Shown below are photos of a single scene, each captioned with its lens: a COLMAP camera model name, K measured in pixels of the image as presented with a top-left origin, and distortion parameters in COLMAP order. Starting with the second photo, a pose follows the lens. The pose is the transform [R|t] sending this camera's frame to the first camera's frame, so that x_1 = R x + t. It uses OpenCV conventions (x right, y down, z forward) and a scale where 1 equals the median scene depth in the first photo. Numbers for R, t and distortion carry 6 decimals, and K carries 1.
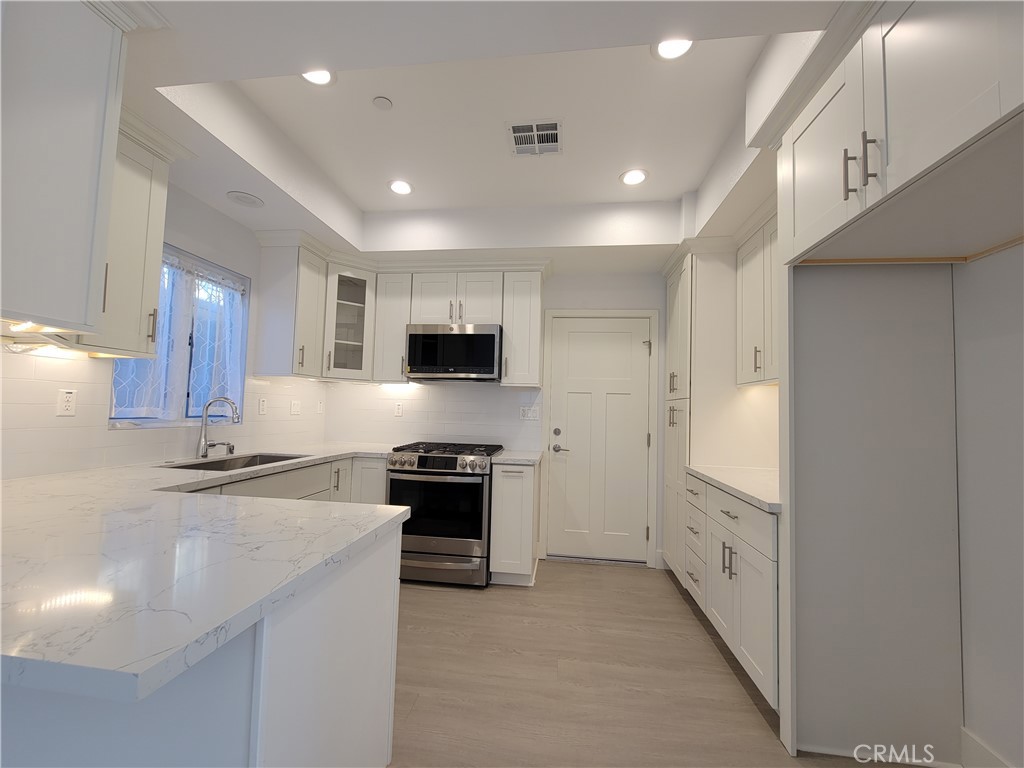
lens RADIAL K [[418.0, 0, 507.9], [0, 418.0, 386.5], [0, 0, 1]] dist [0.000377, -0.001043]
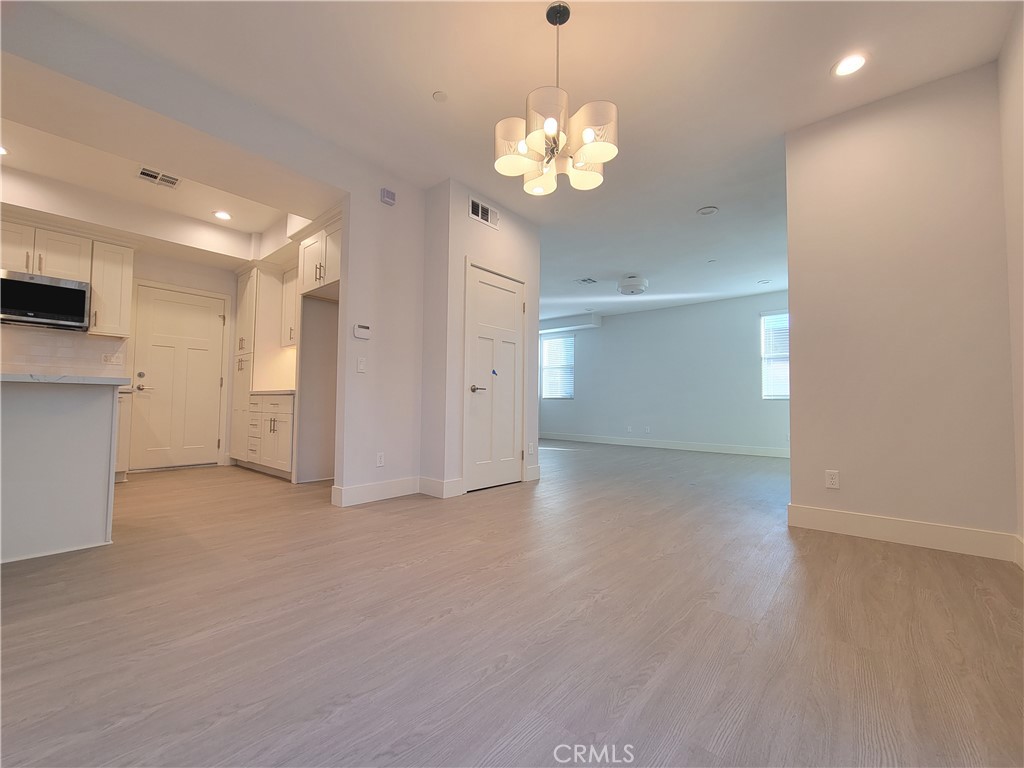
lens RADIAL K [[418.0, 0, 508.6], [0, 418.0, 386.4], [0, 0, 1]] dist [0.000377, -0.001043]
pose [[0.552739, 0.013506, 0.833245, -0.362148], [-0.041008, 0.999098, 0.011008, 0.091366], [-0.832345, -0.040254, 0.552795, -0.724287]]
